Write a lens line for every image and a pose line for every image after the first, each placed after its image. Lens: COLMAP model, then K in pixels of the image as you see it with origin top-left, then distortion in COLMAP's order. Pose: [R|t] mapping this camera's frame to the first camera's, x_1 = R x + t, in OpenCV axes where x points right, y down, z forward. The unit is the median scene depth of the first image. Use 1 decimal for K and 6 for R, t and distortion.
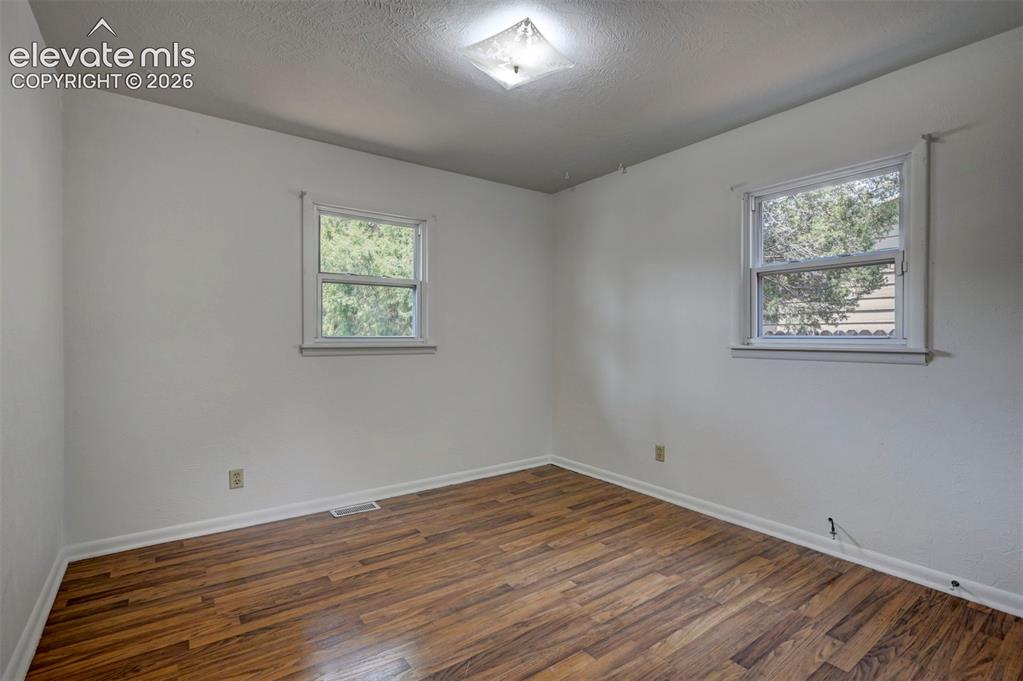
lens RADIAL K [[486.8, 0, 507.3], [0, 486.8, 335.2], [0, 0, 1]] dist [-0.000157, 0.000287]
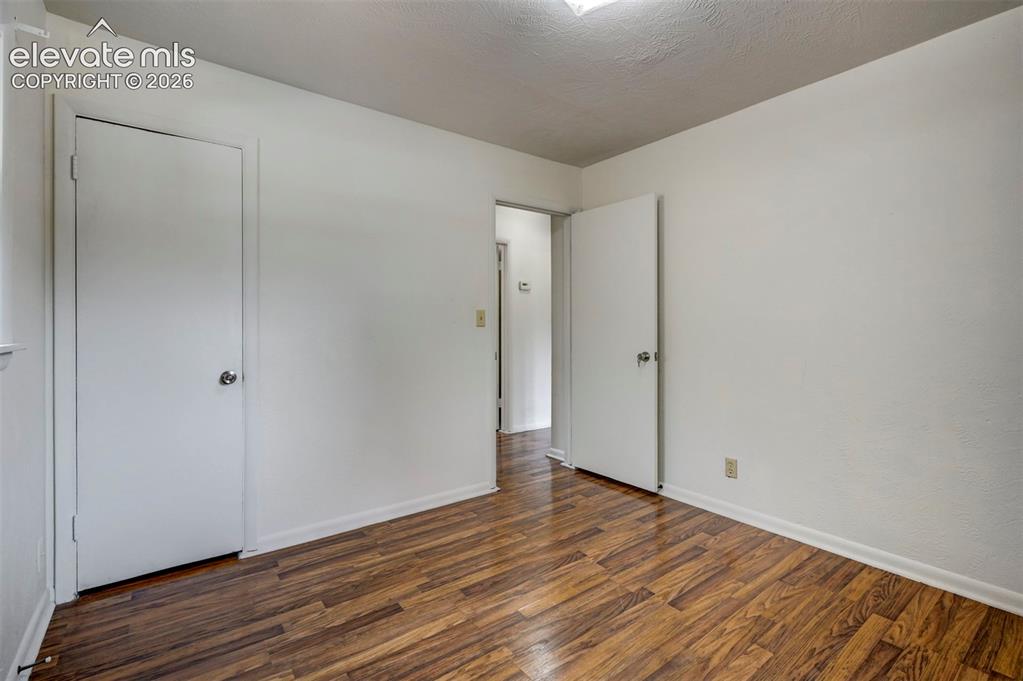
lens RADIAL K [[486.8, 0, 511.5], [0, 486.8, 336.0], [0, 0, 1]] dist [-0.000157, 0.000287]
pose [[-0.999497, 0.000308, -0.031720, 0.214353], [-0.000219, 0.999862, 0.016602, -0.017035], [0.031721, 0.016600, -0.999359, 1.992655]]
